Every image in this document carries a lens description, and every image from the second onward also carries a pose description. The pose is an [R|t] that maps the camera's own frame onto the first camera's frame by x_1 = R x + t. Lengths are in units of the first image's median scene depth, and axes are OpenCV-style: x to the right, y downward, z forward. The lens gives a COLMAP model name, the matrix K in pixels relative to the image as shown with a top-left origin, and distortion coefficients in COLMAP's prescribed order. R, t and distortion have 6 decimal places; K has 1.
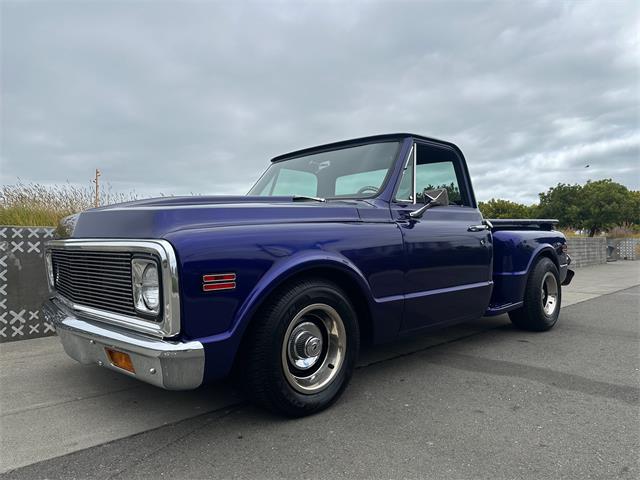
lens RADIAL K [[448.5, 0, 337.6], [0, 448.5, 226.1], [0, 0, 1]] dist [0.036256, -0.053361]
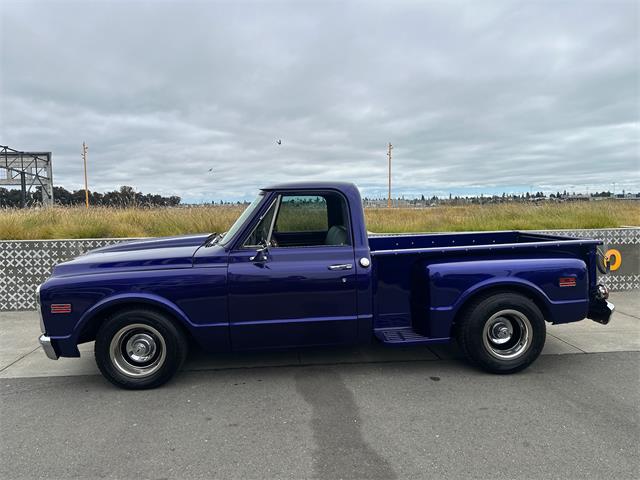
lens RADIAL K [[457.5, 0, 324.3], [0, 457.5, 238.5], [0, 0, 1]] dist [0.041031, -0.053095]
pose [[0.764772, 0.041185, -0.642984, 1.171182], [0.038567, 0.993239, 0.109492, -0.221264], [0.643146, -0.108534, 0.758013, 0.176008]]
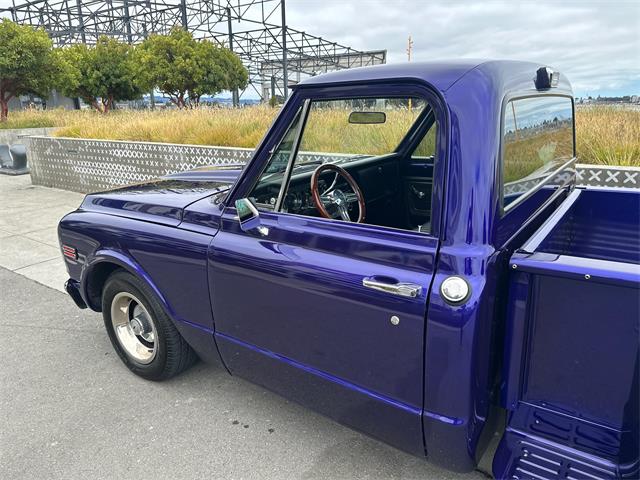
lens RADIAL K [[459.3, 0, 314.2], [0, 459.3, 241.8], [0, 0, 1]] dist [0.005354, -0.005407]
pose [[0.156355, 0.281420, -0.946761, 0.848075], [0.055961, 0.954486, 0.292958, -0.208120], [0.986114, -0.098787, 0.133490, 1.033164]]
